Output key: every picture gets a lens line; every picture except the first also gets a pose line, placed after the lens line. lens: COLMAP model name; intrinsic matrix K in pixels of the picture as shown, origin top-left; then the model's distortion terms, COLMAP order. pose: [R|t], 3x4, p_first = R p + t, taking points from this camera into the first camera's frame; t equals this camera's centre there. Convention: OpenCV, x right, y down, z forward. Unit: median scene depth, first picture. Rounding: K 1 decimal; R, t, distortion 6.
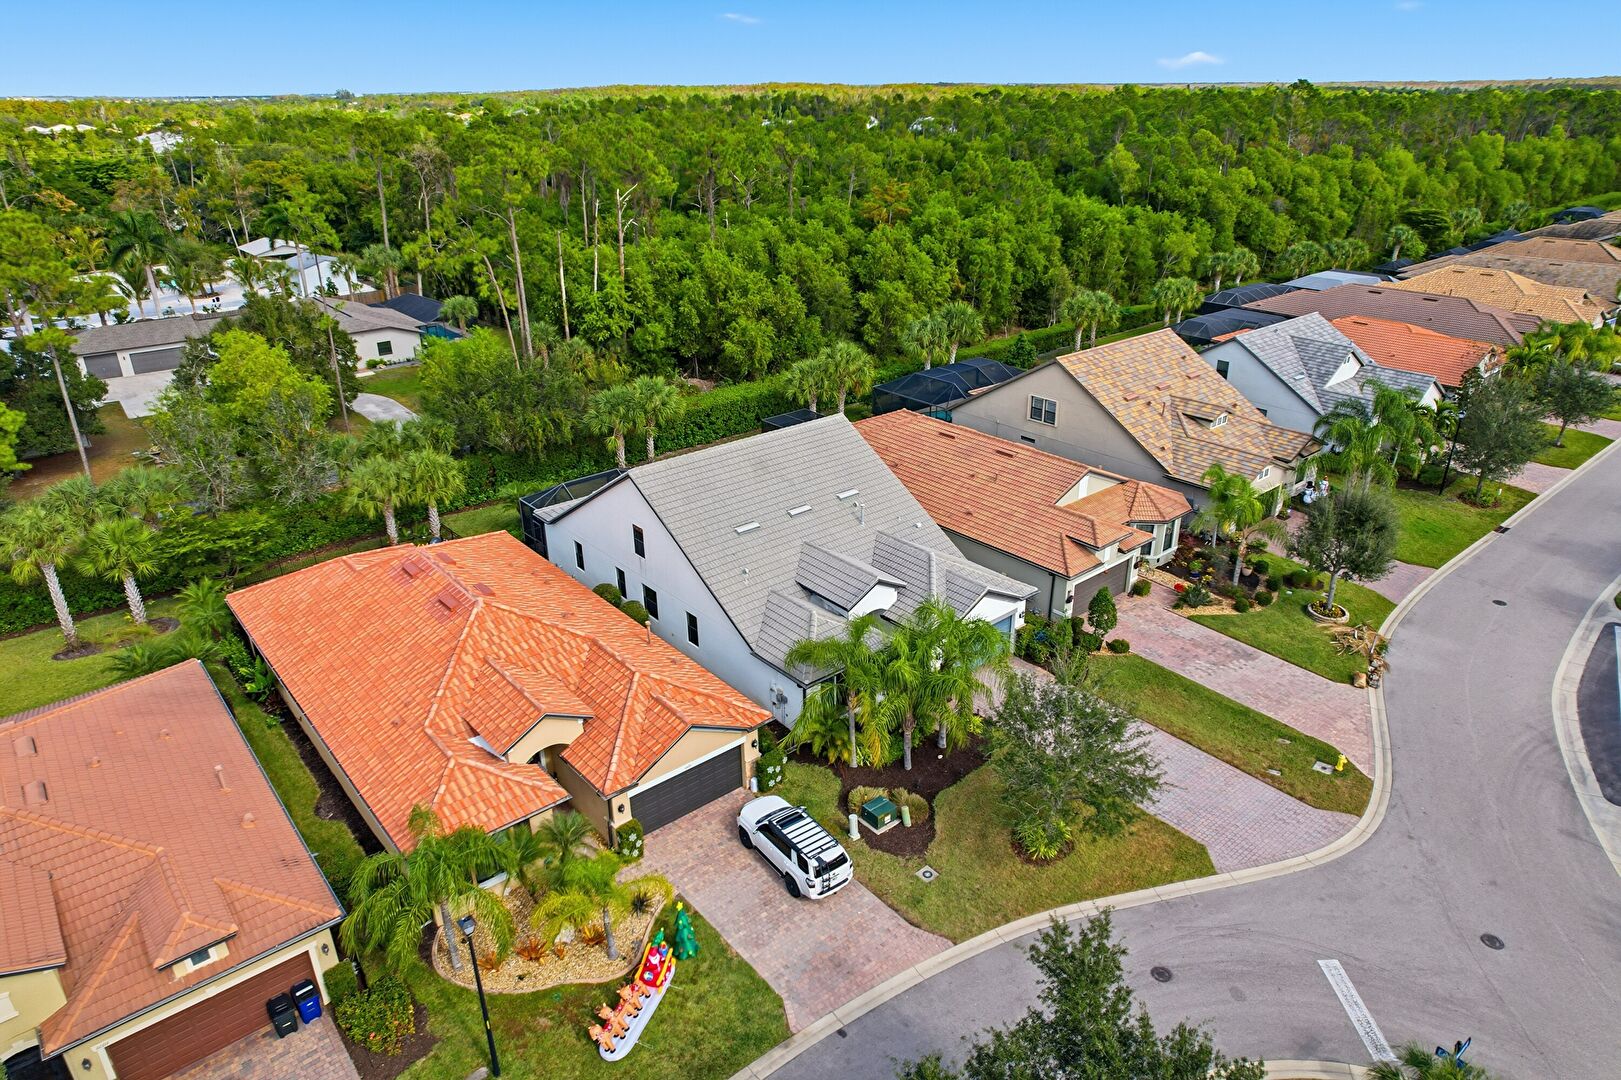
lens RADIAL K [[1027.9, 0, 815.0], [0, 1027.9, 536.3], [0, 0, 1]] dist [-0.066086, 0.055233]
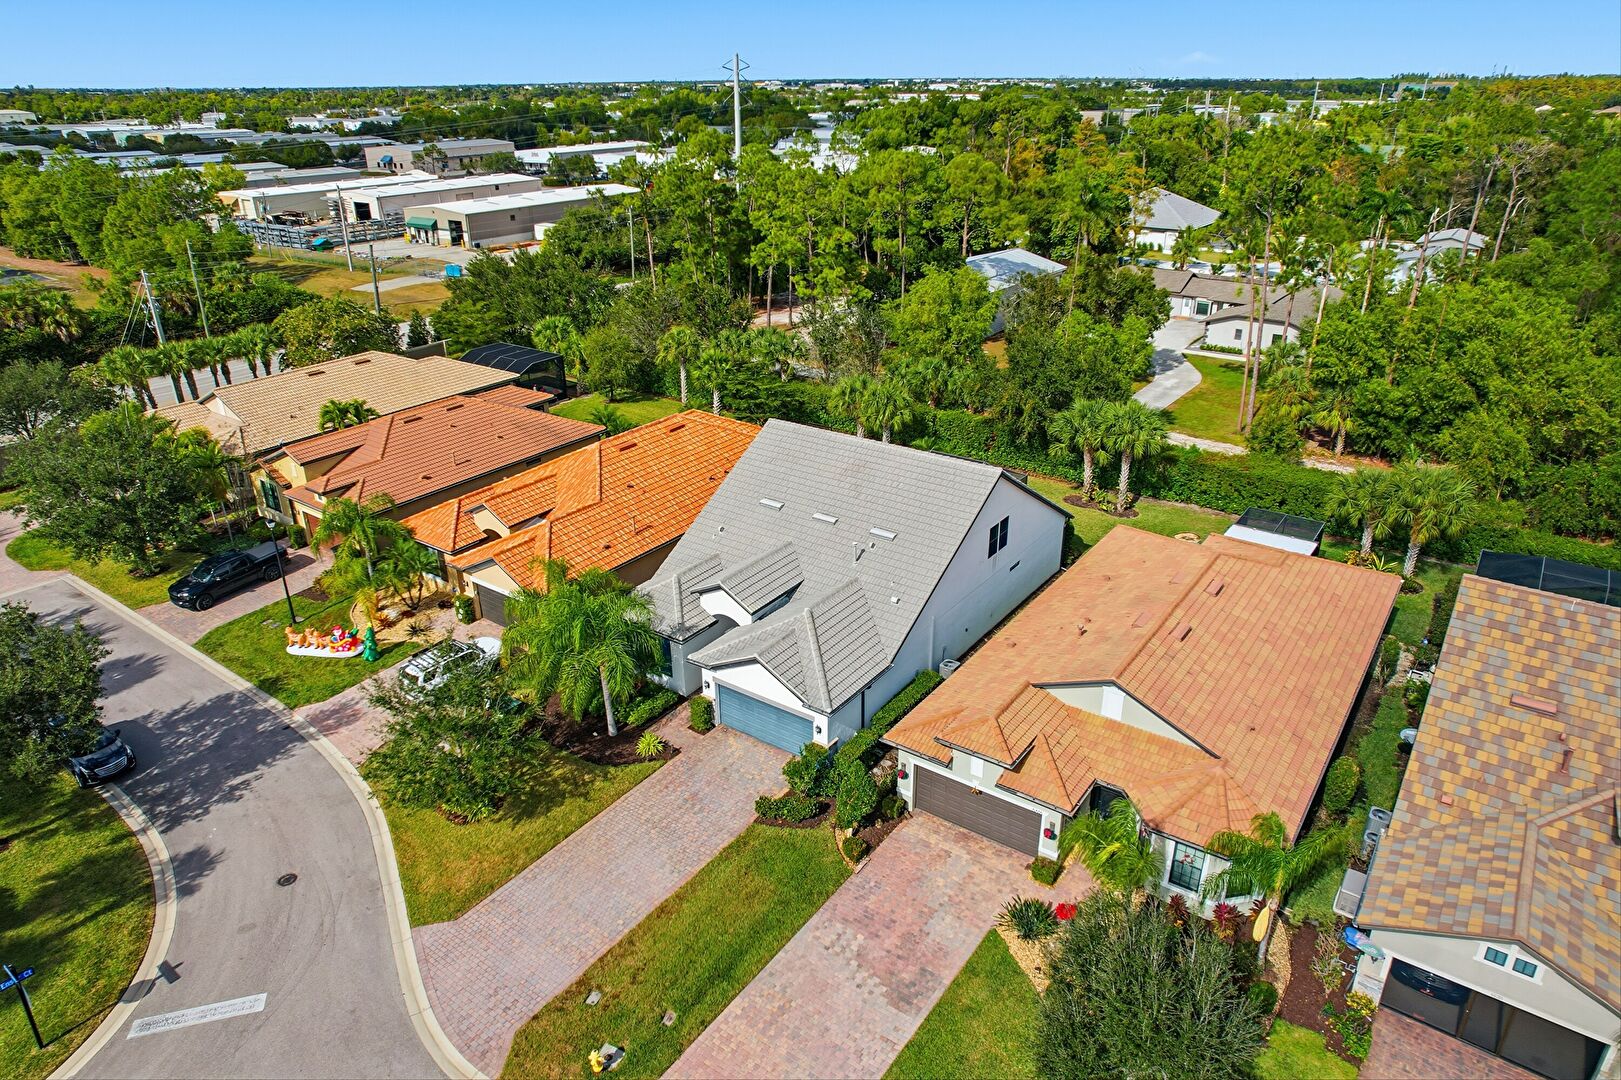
lens RADIAL K [[1027.9, 0, 815.0], [0, 1027.9, 536.3], [0, 0, 1]] dist [-0.066086, 0.055233]
pose [[0.246512, 0.407611, -0.879252, 0.861447], [-0.390324, 0.872172, 0.294895, -0.298747], [0.887062, 0.270498, 0.374102, 0.654656]]
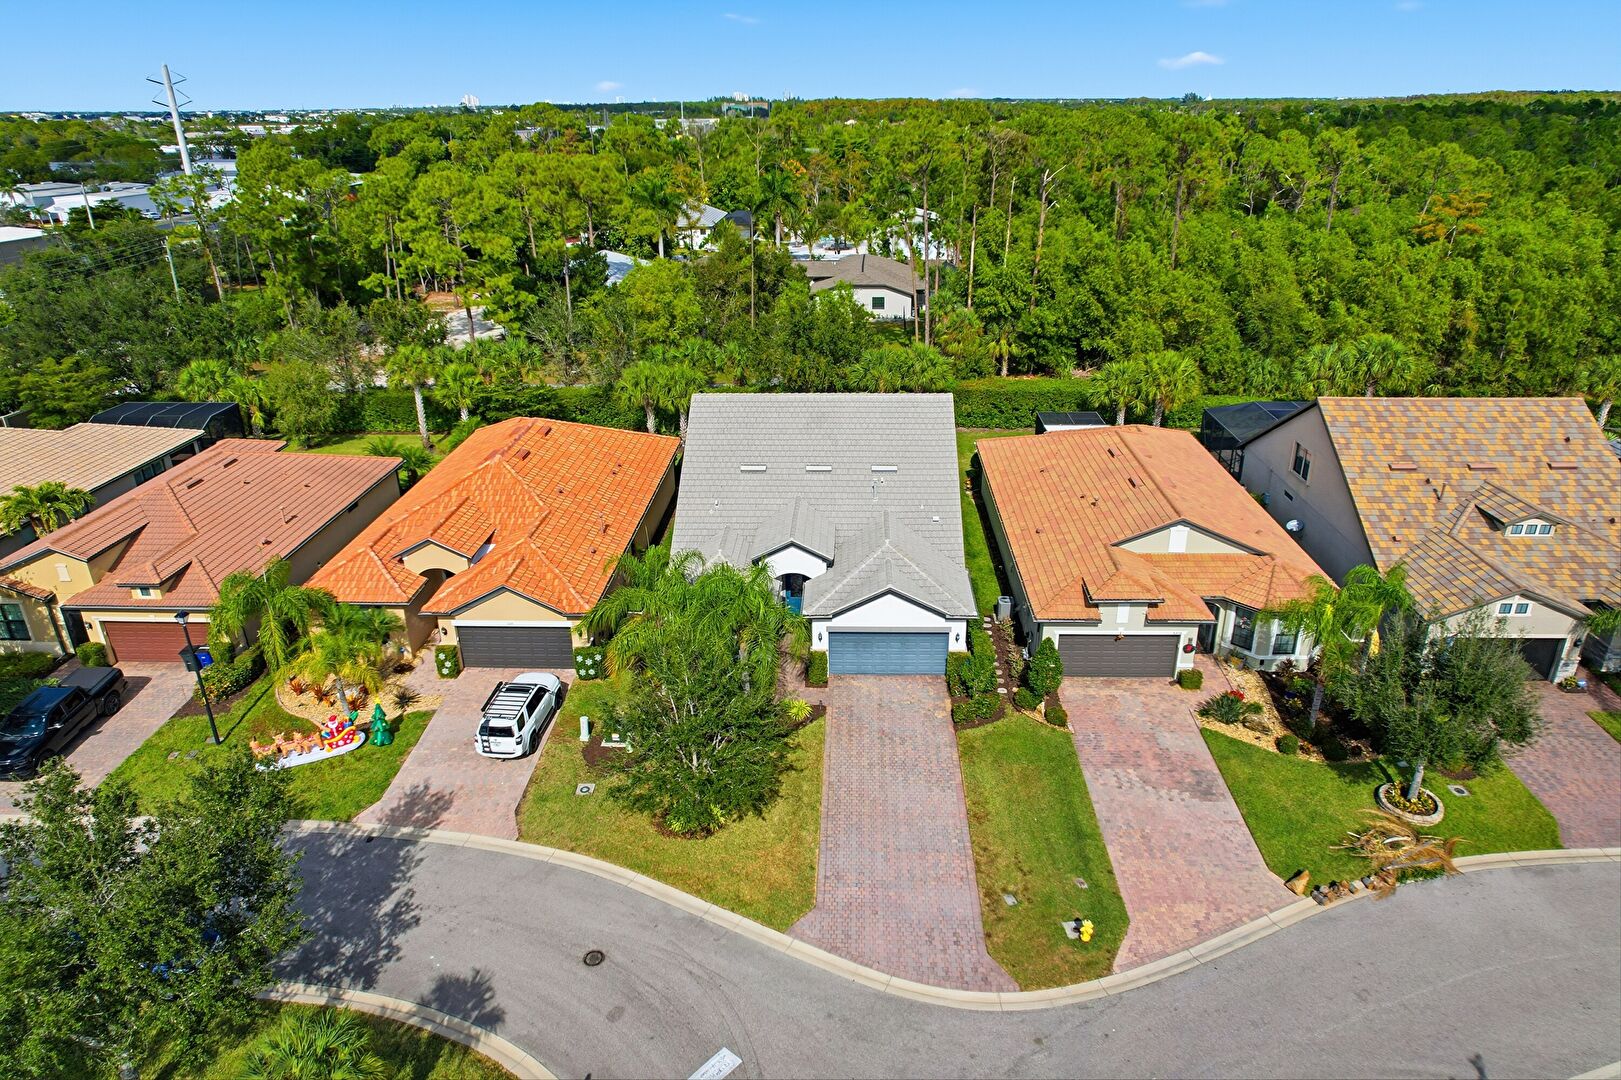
lens RADIAL K [[1027.9, 0, 815.0], [0, 1027.9, 536.3], [0, 0, 1]] dist [-0.066086, 0.055233]
pose [[0.738631, 0.269415, -0.617932, 0.634098], [-0.272639, 0.957739, 0.091677, -0.053086], [0.616517, 0.100756, 0.780868, 0.232741]]
